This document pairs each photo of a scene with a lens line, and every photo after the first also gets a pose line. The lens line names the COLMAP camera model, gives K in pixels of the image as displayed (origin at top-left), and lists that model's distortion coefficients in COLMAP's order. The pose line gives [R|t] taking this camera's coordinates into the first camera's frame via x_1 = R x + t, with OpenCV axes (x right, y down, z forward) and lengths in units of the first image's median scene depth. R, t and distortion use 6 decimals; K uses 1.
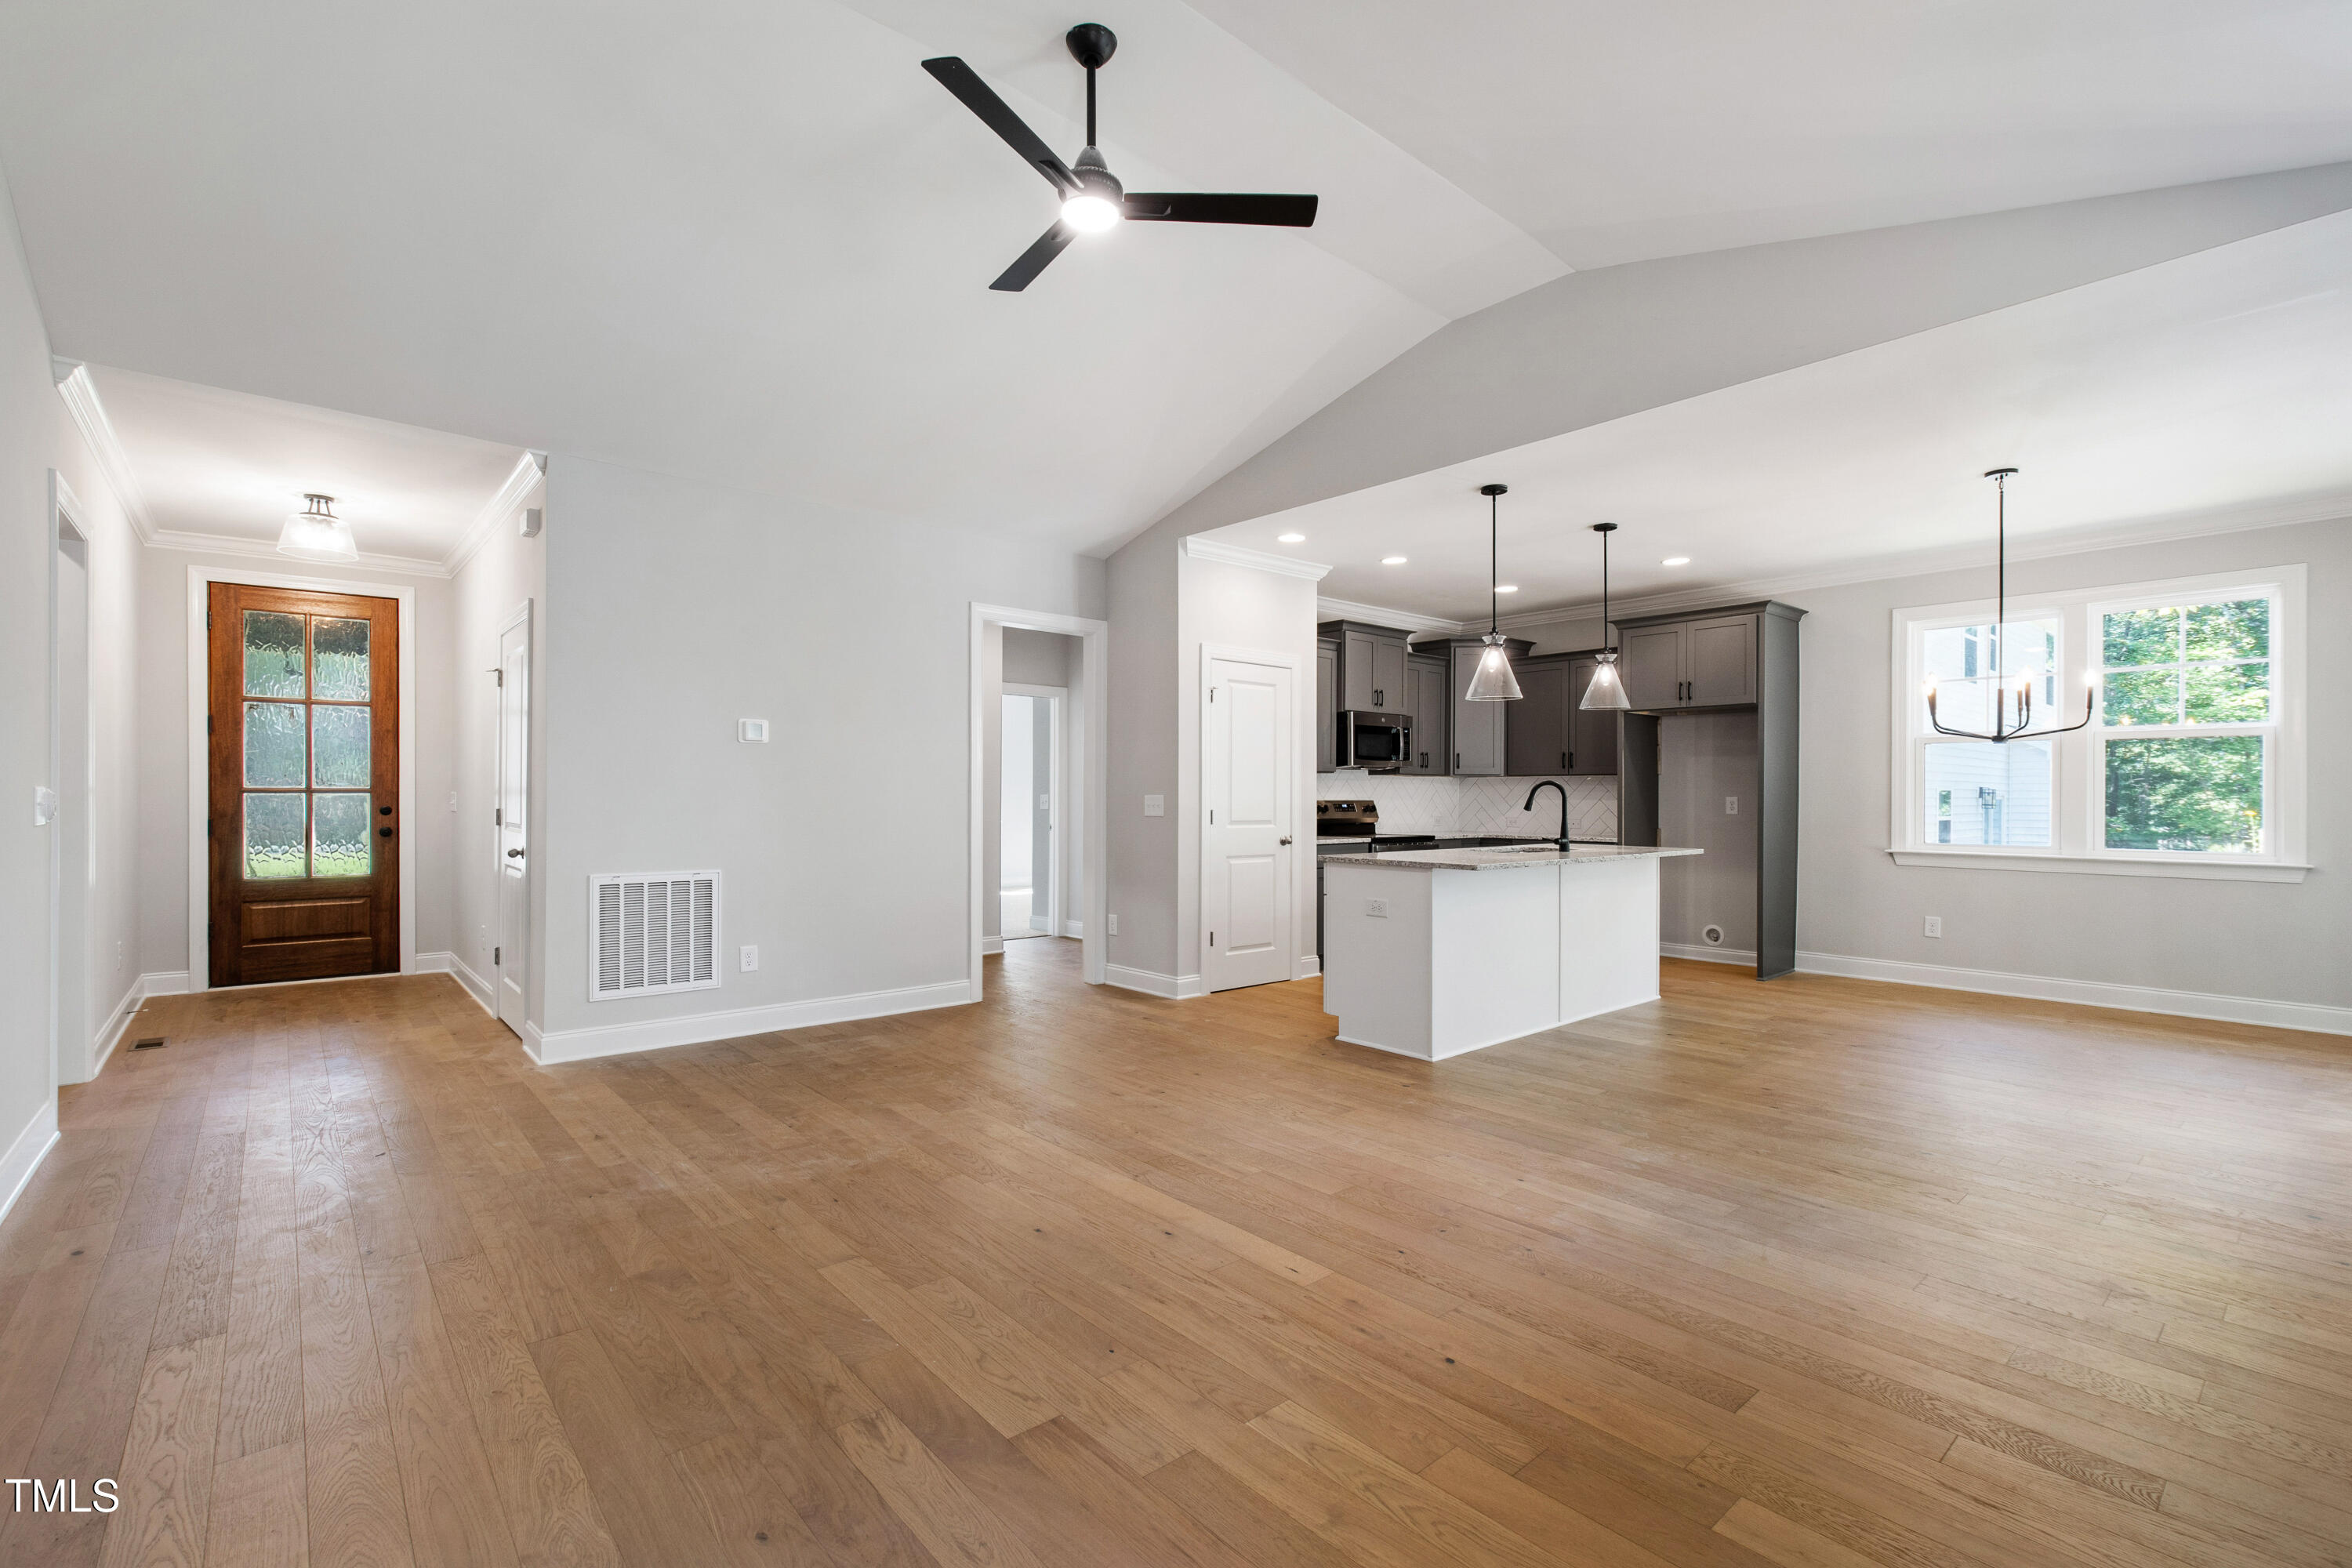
lens RADIAL K [[1038.7, 0, 1166.9], [0, 1038.7, 783.0], [0, 0, 1]] dist [0.005942, 0.000264]
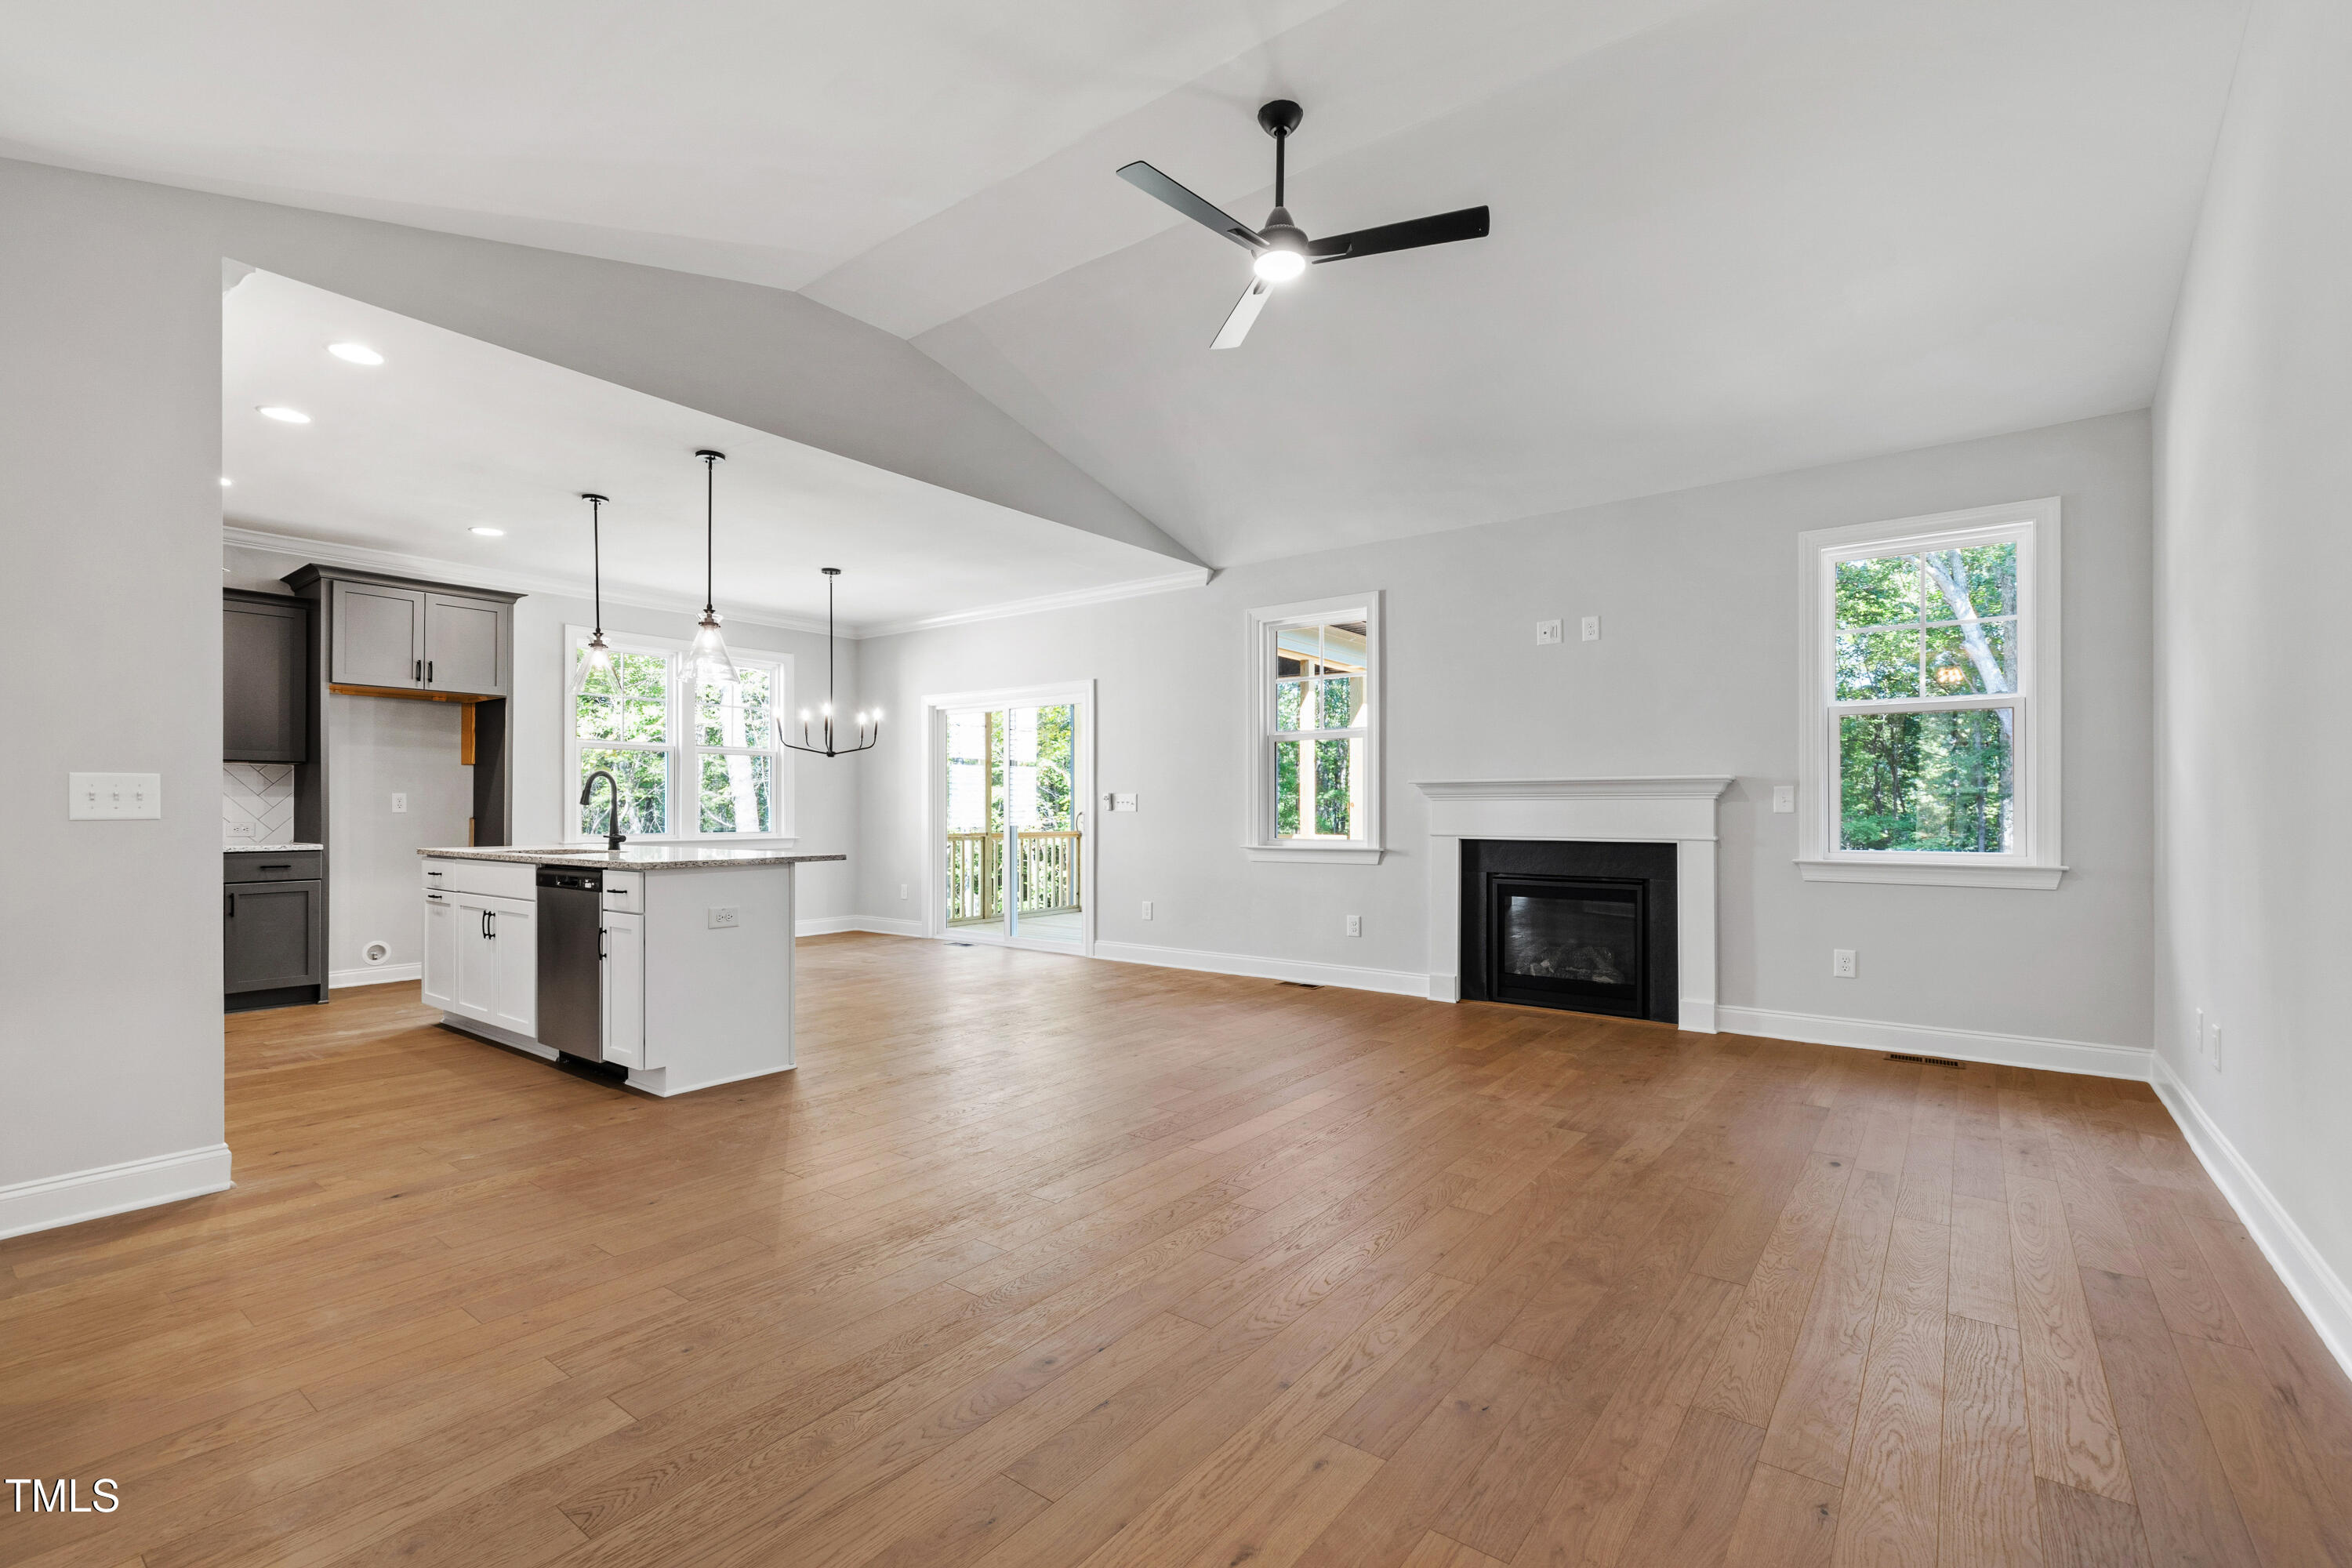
lens RADIAL K [[1038.7, 0, 1165.6], [0, 1038.7, 794.5], [0, 0, 1]] dist [0.005942, 0.000264]
pose [[-0.202858, 0.010494, 0.979152, -1.383762], [-0.014384, 0.999803, -0.013695, 0.052655], [-0.979103, -0.016862, -0.202667, 1.619942]]
